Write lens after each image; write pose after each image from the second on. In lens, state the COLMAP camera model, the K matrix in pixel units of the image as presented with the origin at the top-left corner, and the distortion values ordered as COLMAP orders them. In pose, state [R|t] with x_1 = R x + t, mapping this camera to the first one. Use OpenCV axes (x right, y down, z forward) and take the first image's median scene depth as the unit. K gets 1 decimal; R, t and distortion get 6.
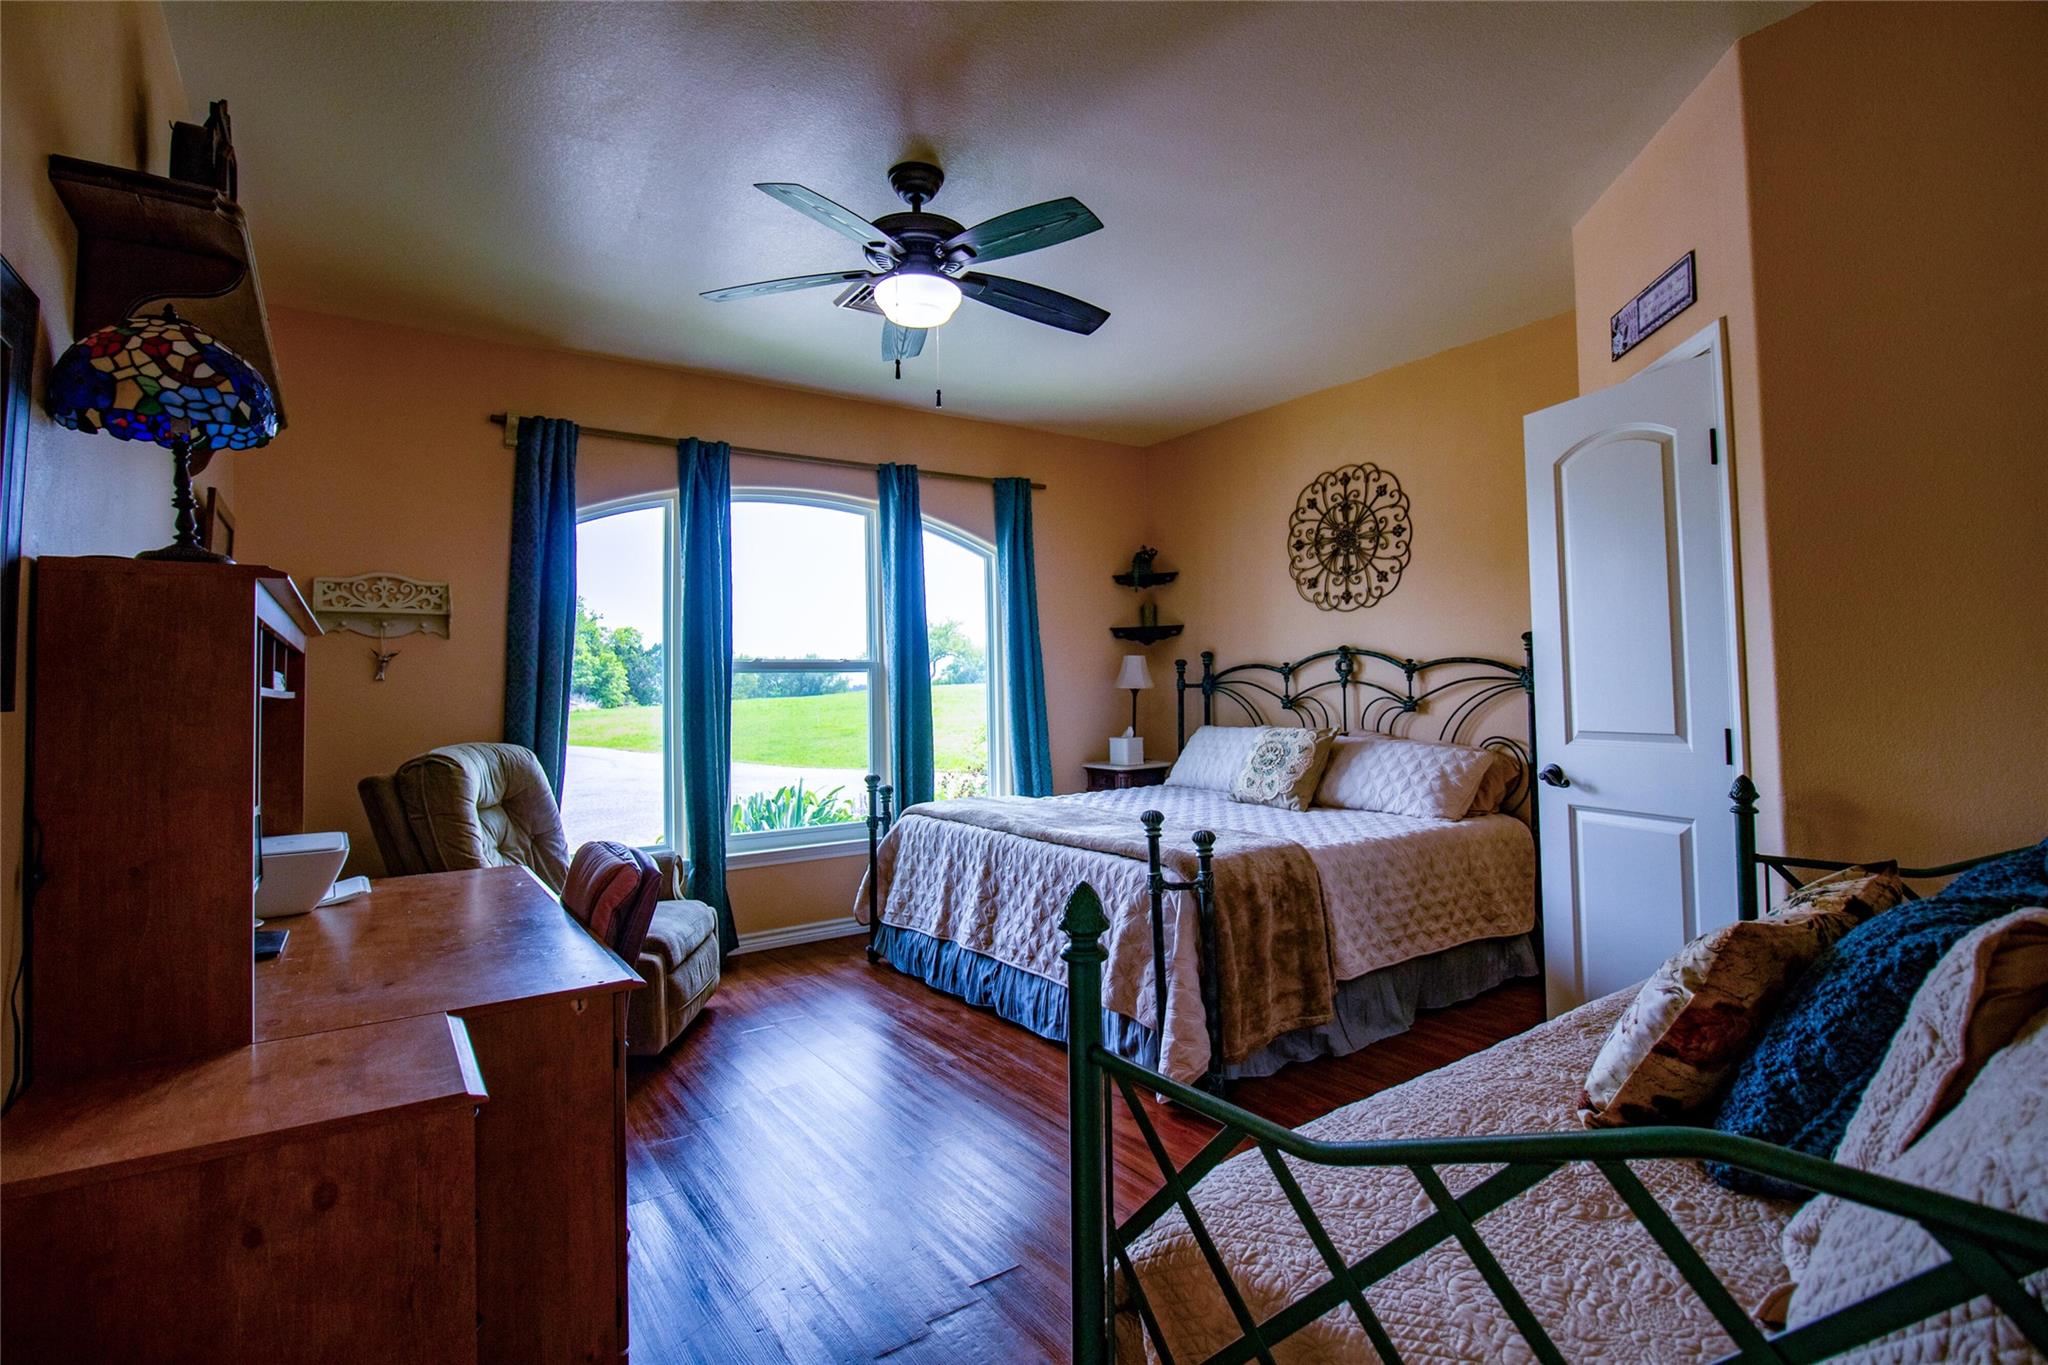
lens RADIAL K [[944.8, 0, 1019.7], [0, 944.8, 654.7], [0, 0, 1]] dist [0.001482, -0.014047]
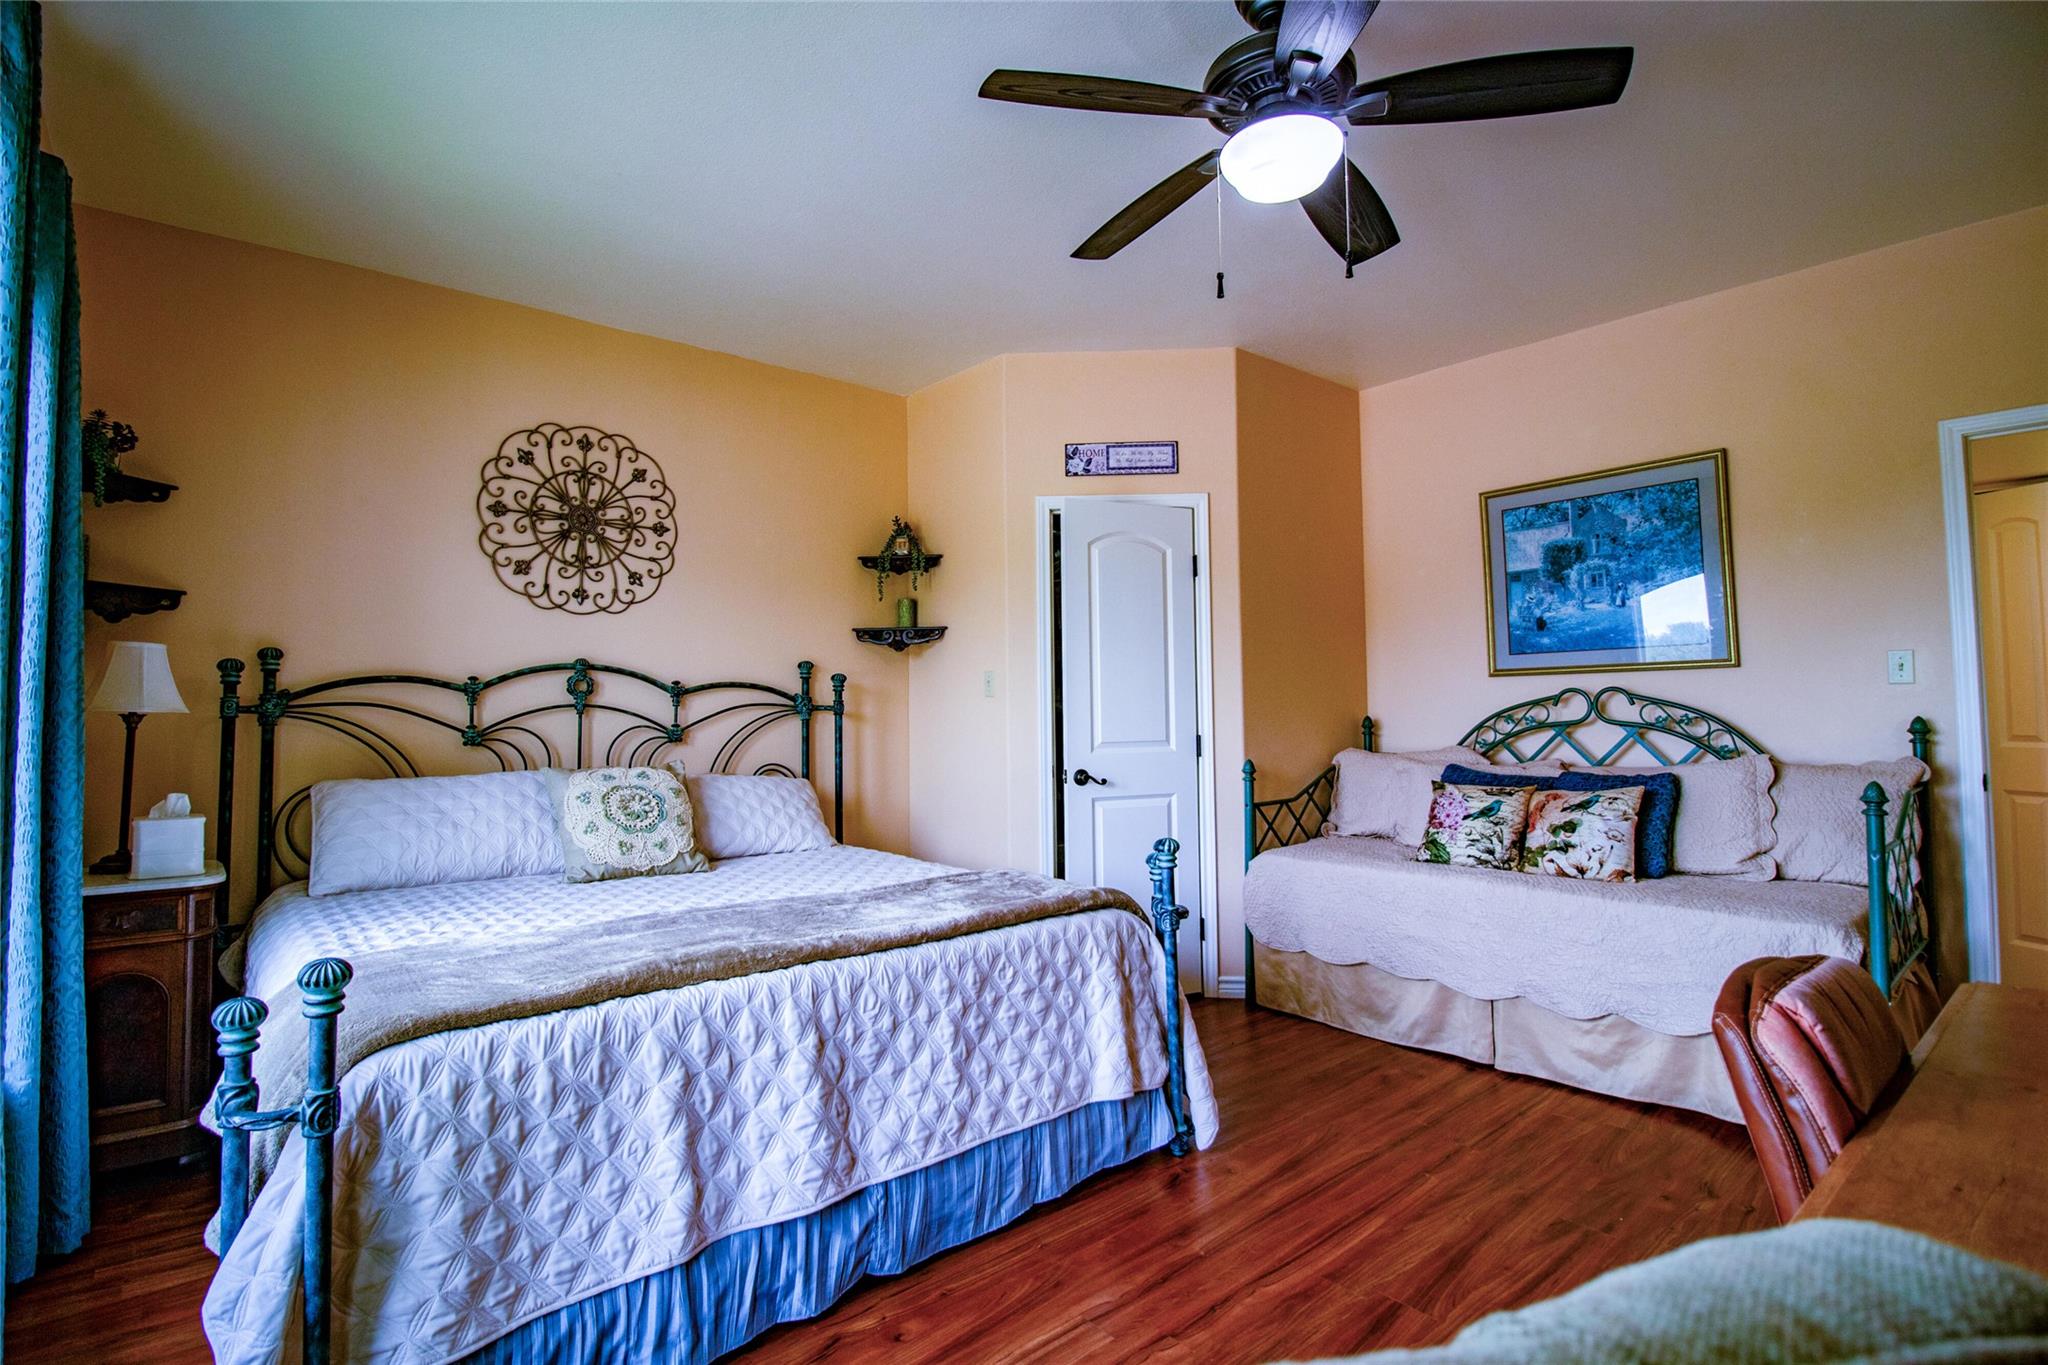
lens RADIAL K [[962.6, 0, 1031.4], [0, 962.6, 655.5], [0, 0, 1]] dist [-0.021226, -0.001472]
pose [[-0.101304, 0.071357, 0.992293, -0.463058], [-0.025703, 0.996904, -0.074313, 0.036081], [-0.994523, -0.033033, -0.099156, 0.723509]]
